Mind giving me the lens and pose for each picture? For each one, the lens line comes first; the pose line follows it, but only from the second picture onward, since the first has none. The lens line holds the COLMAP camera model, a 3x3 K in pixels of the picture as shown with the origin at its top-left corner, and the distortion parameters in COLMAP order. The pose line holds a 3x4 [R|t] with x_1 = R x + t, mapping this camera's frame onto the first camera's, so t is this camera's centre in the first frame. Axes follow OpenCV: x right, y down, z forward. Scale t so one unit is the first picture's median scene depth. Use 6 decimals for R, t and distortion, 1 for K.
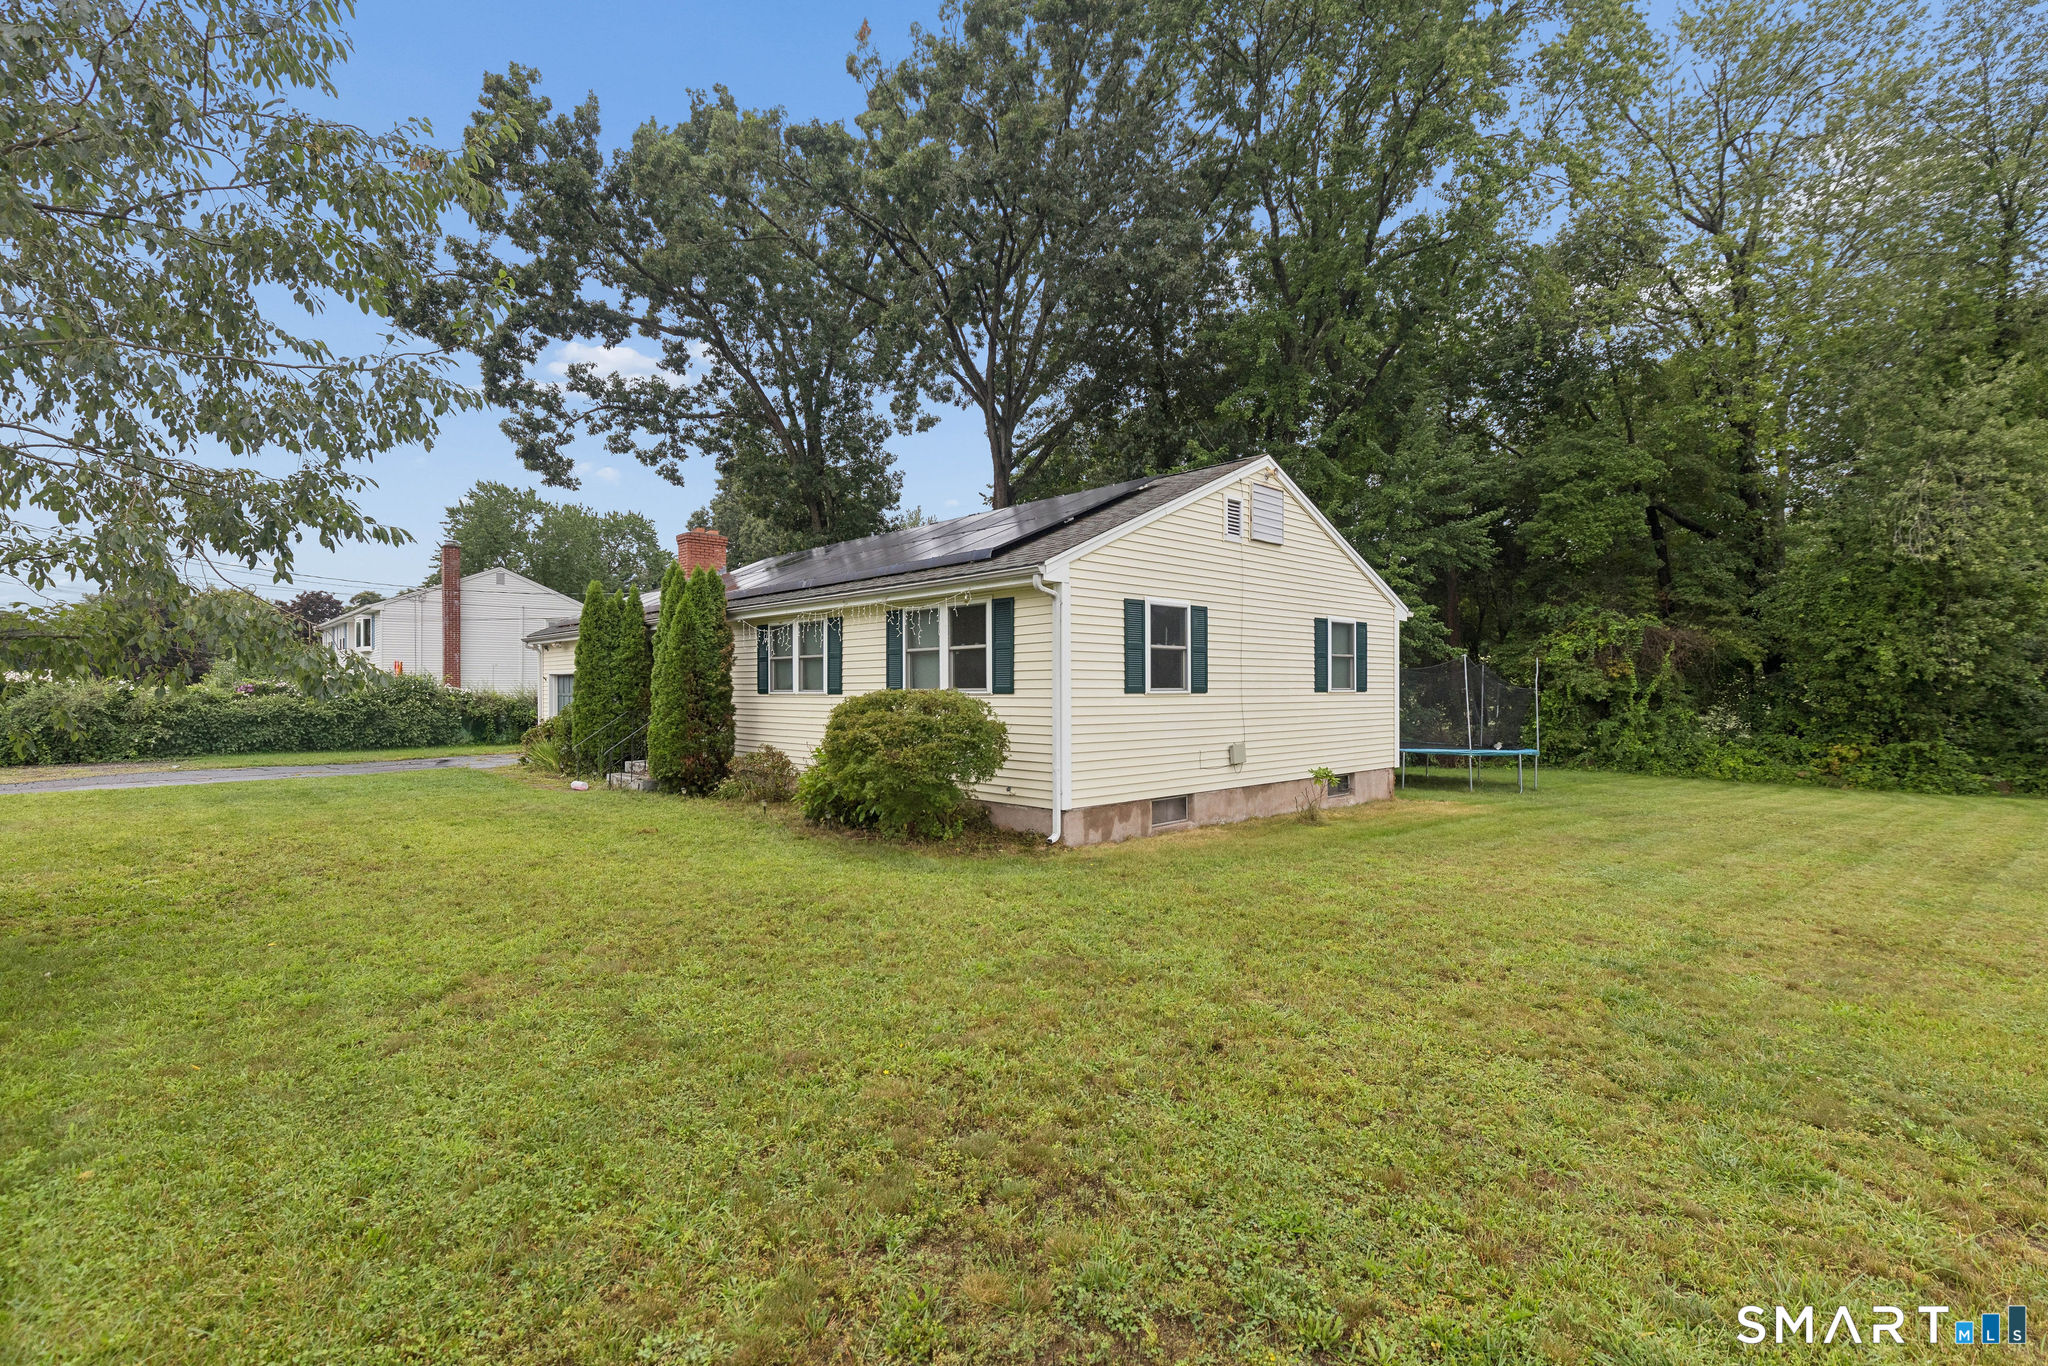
lens RADIAL K [[942.5, 0, 1011.3], [0, 942.5, 688.4], [0, 0, 1]] dist [0.004189, -0.002299]
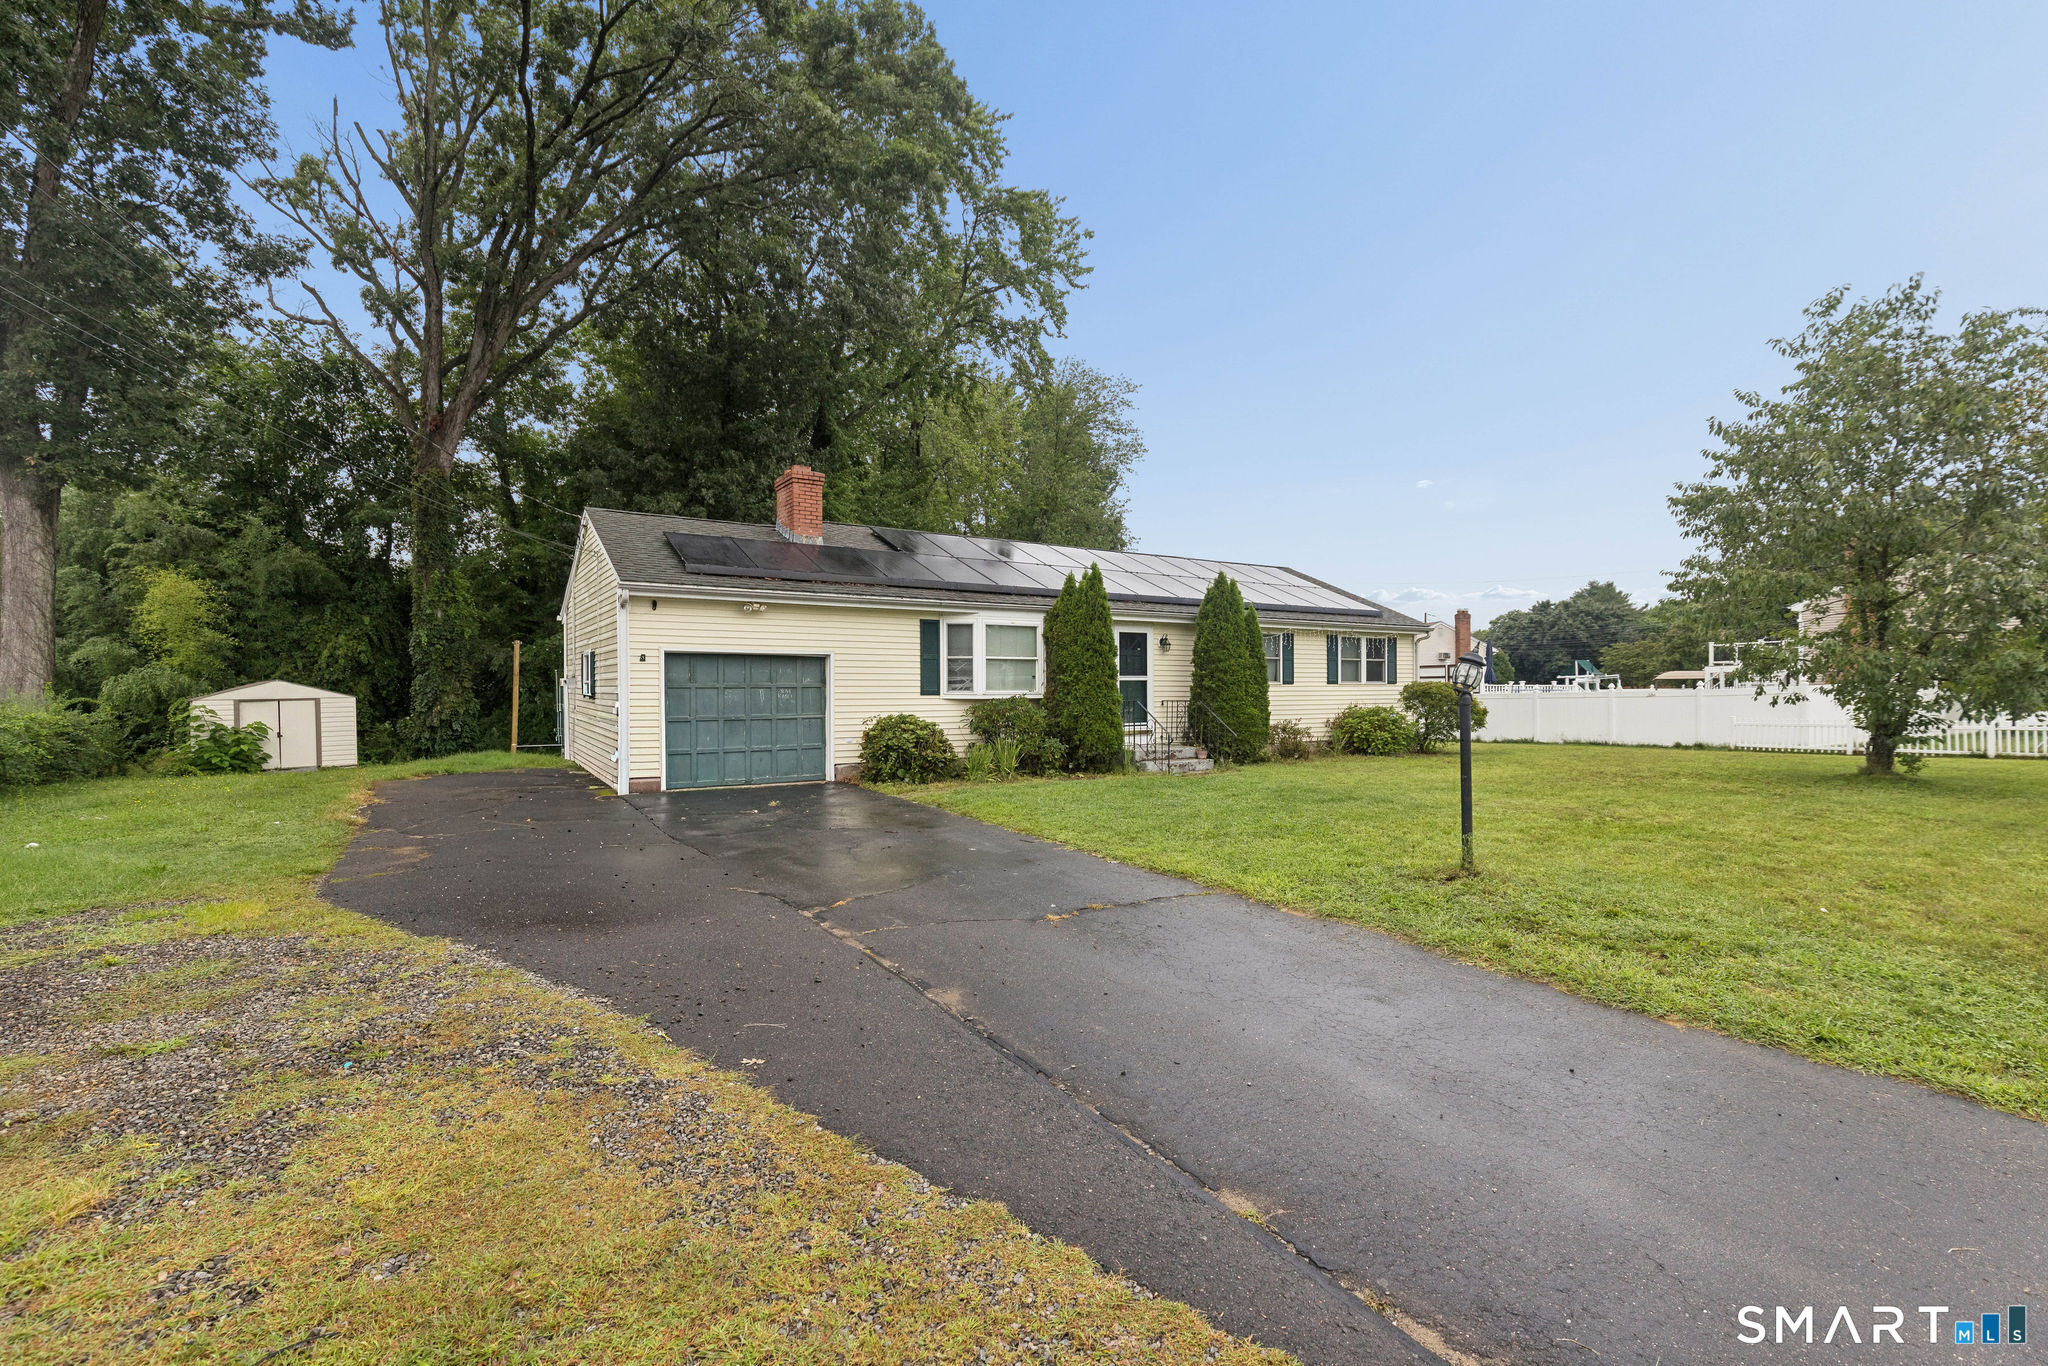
lens RADIAL K [[942.5, 0, 1024.0], [0, 942.5, 682.9], [0, 0, 1]] dist [0.004189, -0.002299]
pose [[0.173555, 0.003980, 0.984816, -1.768787], [-0.006643, 0.999974, -0.002870, 0.012128], [-0.984802, -0.006044, 0.173577, 1.167881]]
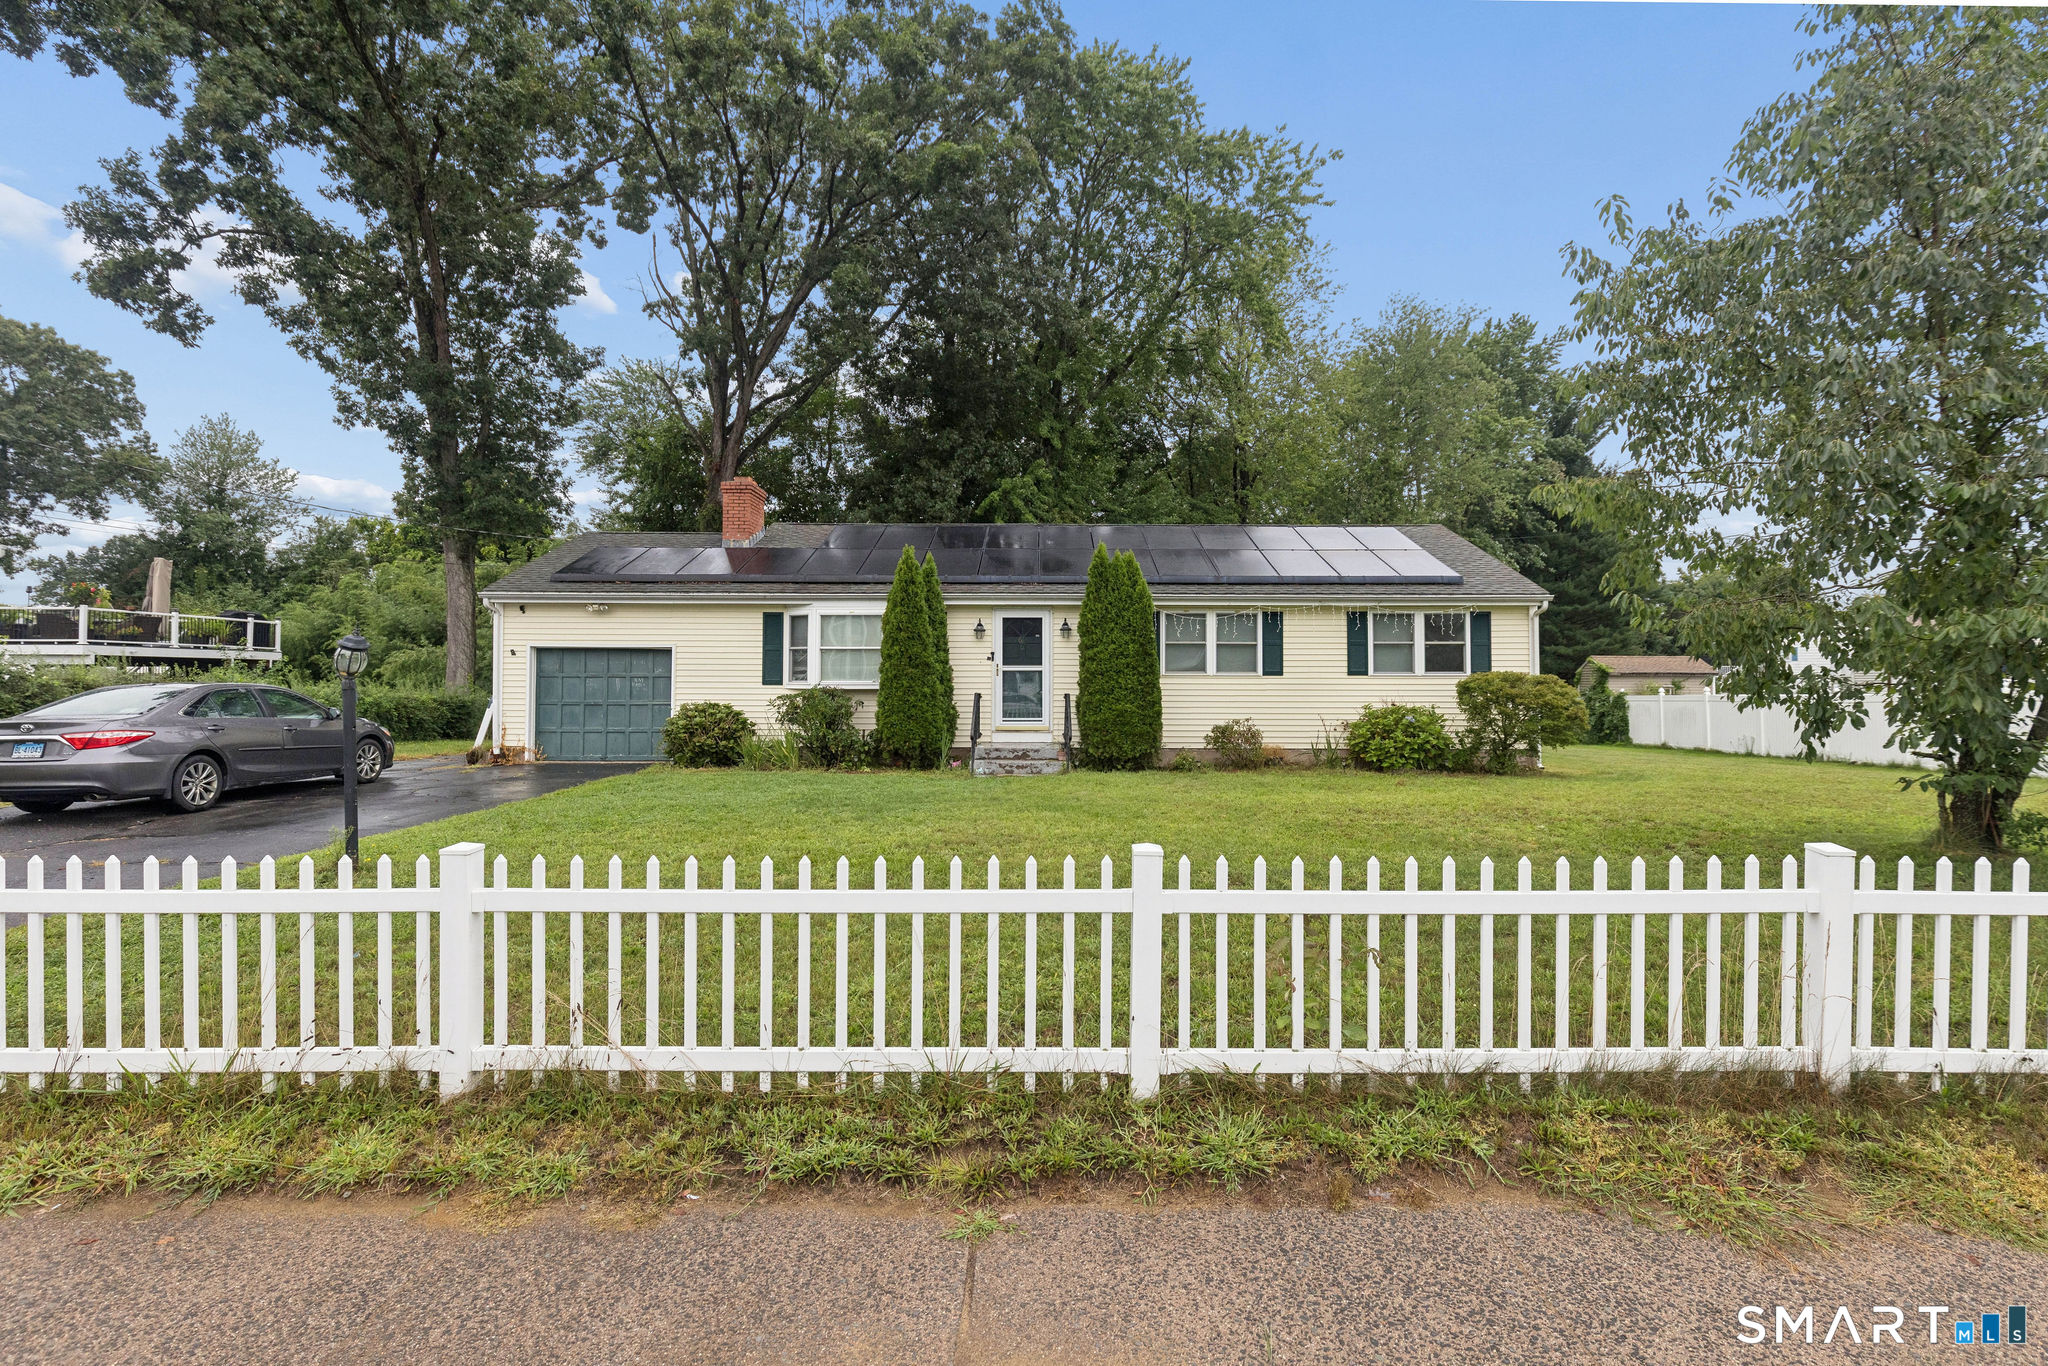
lens RADIAL K [[942.5, 0, 1024.3], [0, 942.5, 683.4], [0, 0, 1]] dist [0.004189, -0.002299]
pose [[0.693967, 0.002468, 0.720002, -1.287164], [-0.009260, 0.999942, 0.005498, 0.013103], [-0.719947, -0.010483, 0.693950, 0.397264]]
